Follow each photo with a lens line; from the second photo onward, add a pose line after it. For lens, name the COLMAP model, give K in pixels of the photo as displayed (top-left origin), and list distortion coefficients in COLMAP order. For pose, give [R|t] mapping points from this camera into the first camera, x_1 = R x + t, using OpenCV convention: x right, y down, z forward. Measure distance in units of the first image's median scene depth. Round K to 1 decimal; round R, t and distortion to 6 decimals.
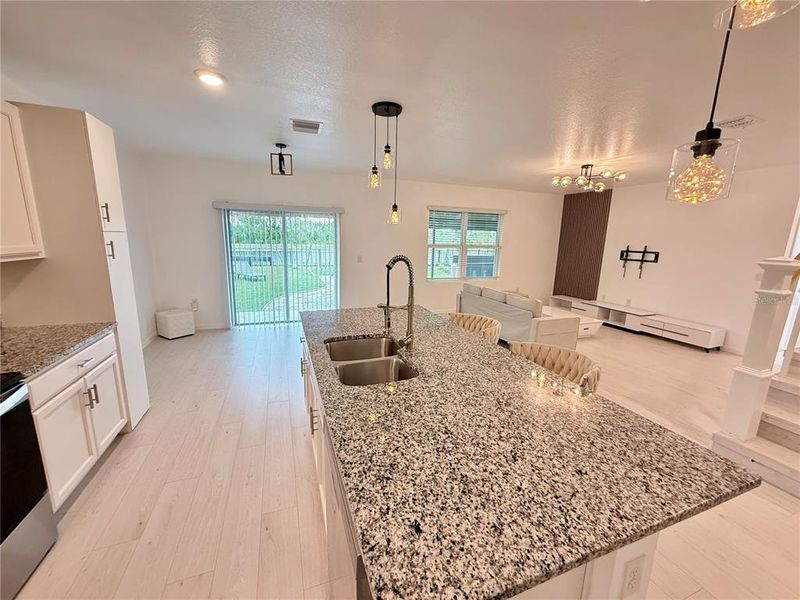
lens RADIAL K [[317.7, 0, 397.7], [0, 317.7, 300.2], [0, 0, 1]] dist [0.000988, -0.000512]
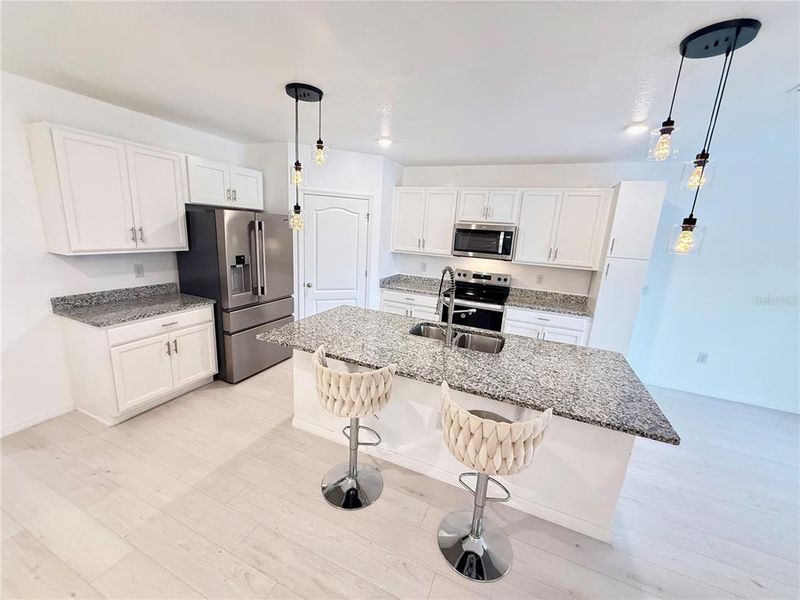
lens RADIAL K [[317.7, 0, 397.7], [0, 317.7, 300.2], [0, 0, 1]] dist [0.000988, -0.000512]
pose [[-0.694523, 0.094624, -0.713220, 0.726032], [-0.211574, 0.920621, 0.328168, -0.256717], [0.687658, 0.378819, -0.619373, 1.094574]]
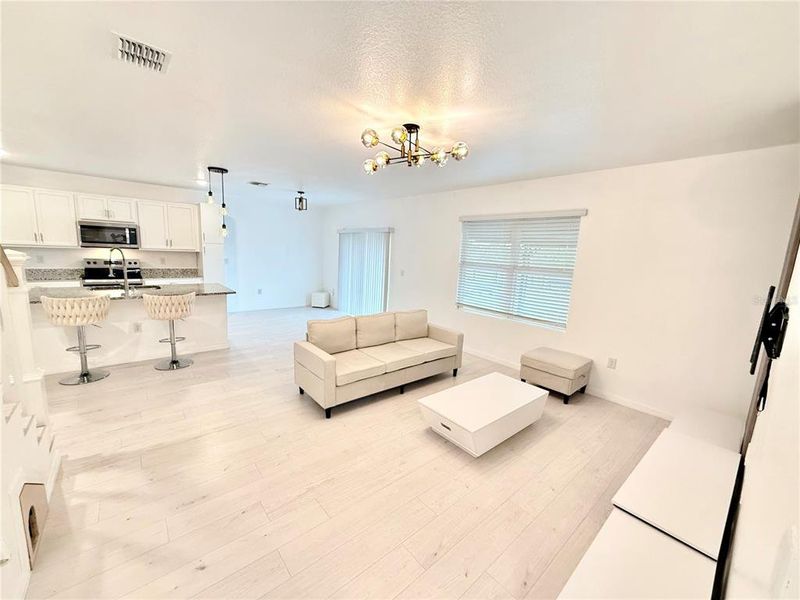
lens RADIAL K [[317.7, 0, 397.7], [0, 317.7, 300.2], [0, 0, 1]] dist [0.000988, -0.000512]
pose [[0.342074, 0.140419, -0.929122, 1.933442], [-0.219969, 0.973265, 0.066104, -0.238311], [0.913564, 0.181765, 0.363816, 1.352574]]
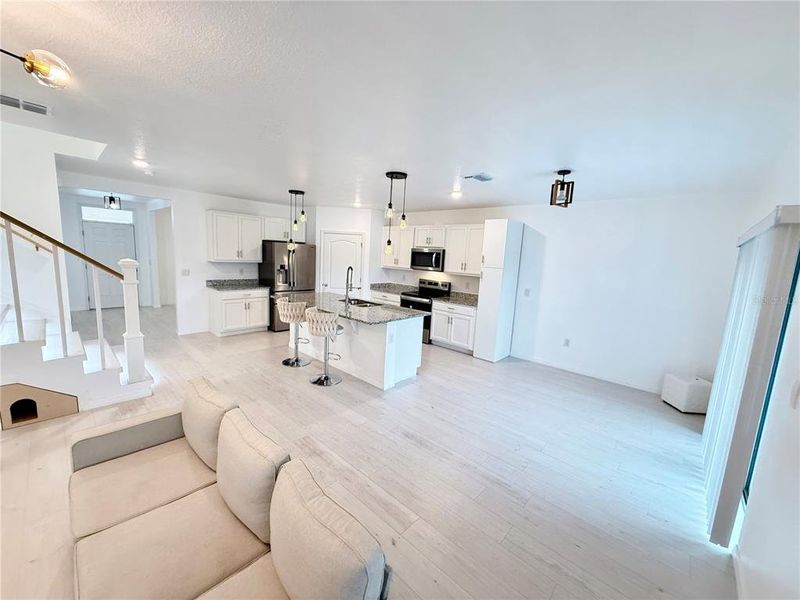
lens RADIAL K [[317.7, 0, 397.7], [0, 317.7, 300.2], [0, 0, 1]] dist [0.000988, -0.000512]
pose [[-0.891149, -0.007118, -0.453655, 0.580215], [-0.159720, 0.940795, 0.298988, -0.486670], [0.424669, 0.338901, -0.839525, 2.305653]]
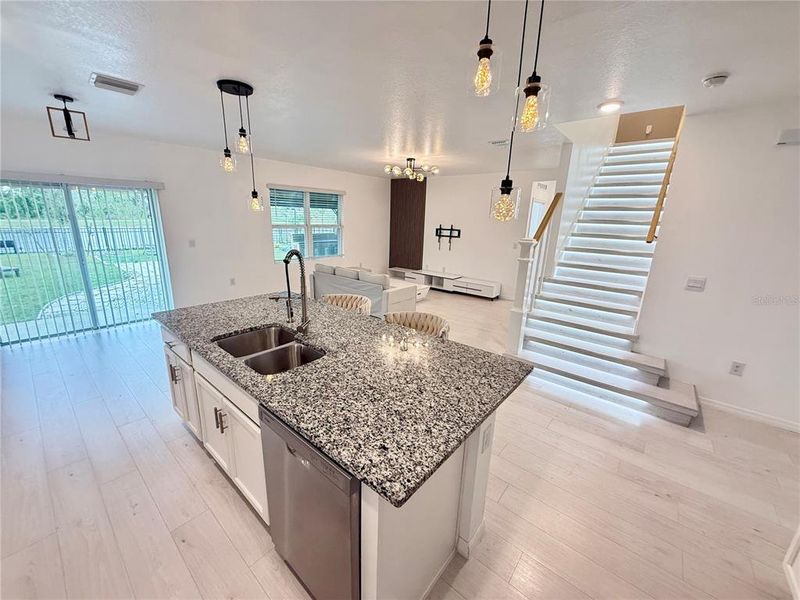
lens RADIAL K [[317.7, 0, 397.7], [0, 317.7, 300.2], [0, 0, 1]] dist [0.000988, -0.000512]
pose [[0.871200, -0.122910, 0.475293, -0.135773], [0.085870, 0.991378, 0.098970, -0.029053], [-0.483359, -0.045409, 0.874243, -0.080298]]
